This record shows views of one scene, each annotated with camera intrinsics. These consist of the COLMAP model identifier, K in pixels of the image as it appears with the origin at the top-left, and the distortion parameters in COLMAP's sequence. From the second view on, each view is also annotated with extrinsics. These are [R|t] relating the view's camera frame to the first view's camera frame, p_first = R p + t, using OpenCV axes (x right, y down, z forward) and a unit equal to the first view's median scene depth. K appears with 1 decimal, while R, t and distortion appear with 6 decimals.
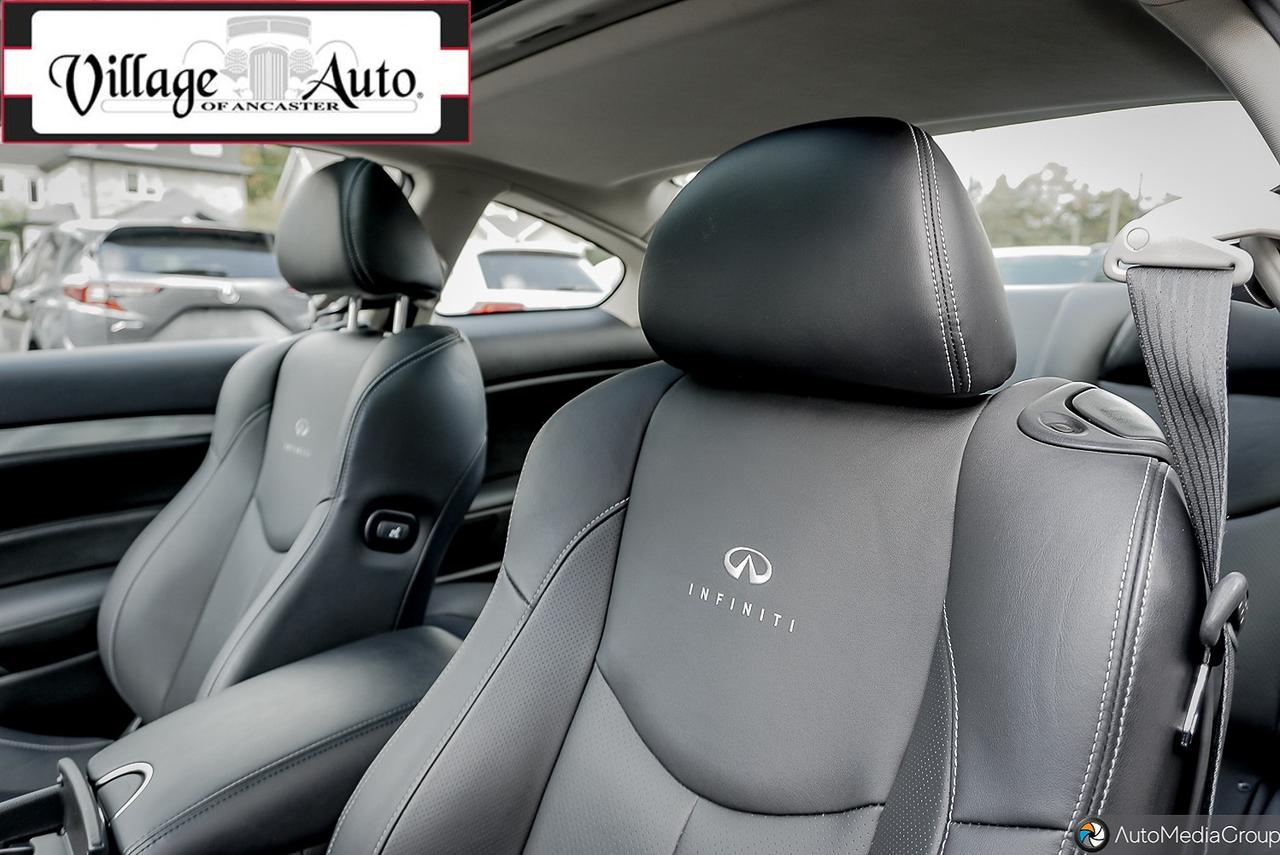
lens RADIAL K [[956.2, 0, 640.0], [0, 956.2, 427.5], [0, 0, 1]] dist [-0.006529, 0.004209]
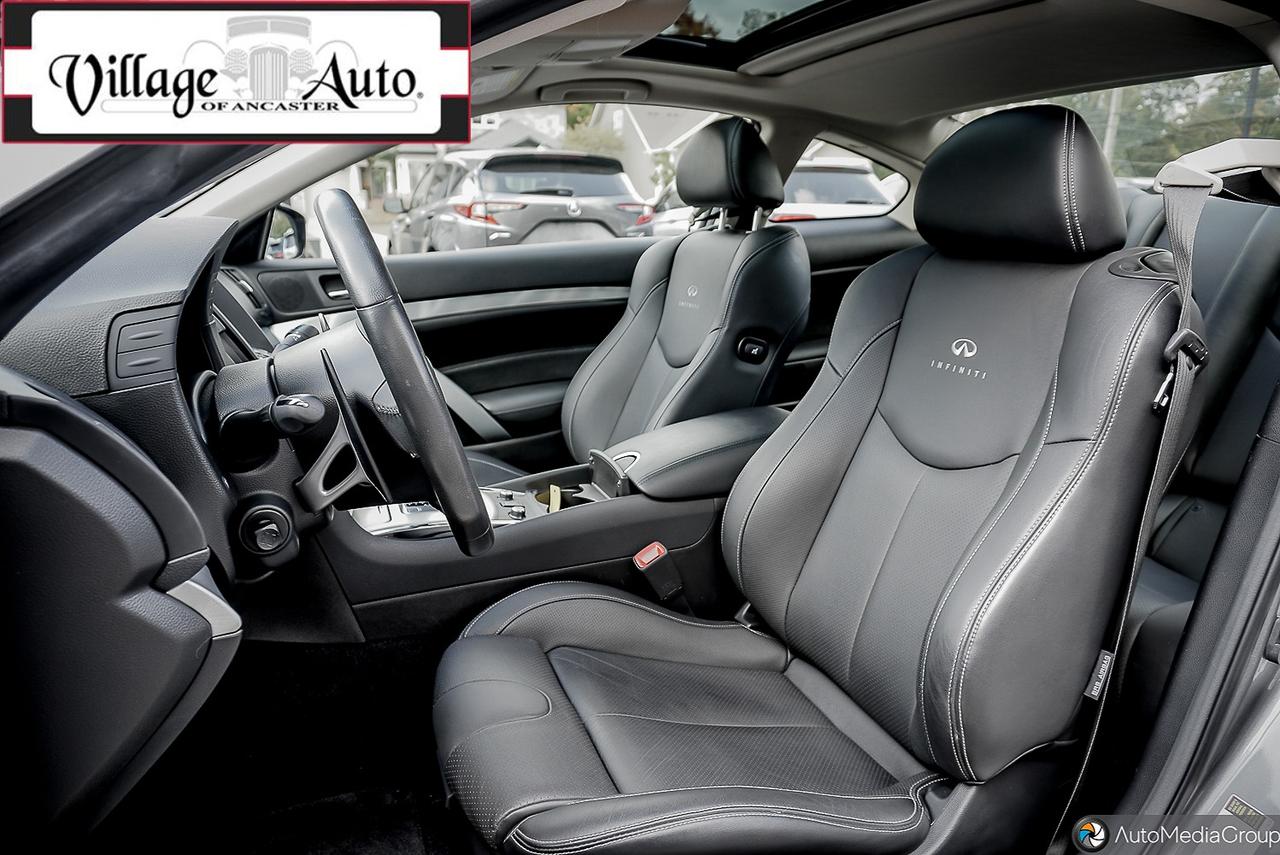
lens RADIAL K [[881.5, 0, 640.0], [0, 881.5, 427.5], [0, 0, 1]] dist [-0.013204, 0.007081]
pose [[0.953804, 0.062217, -0.293917, 0.009988], [-0.030820, 0.993423, 0.110275, 0.057467], [0.298845, -0.096122, 0.949448, -0.391903]]
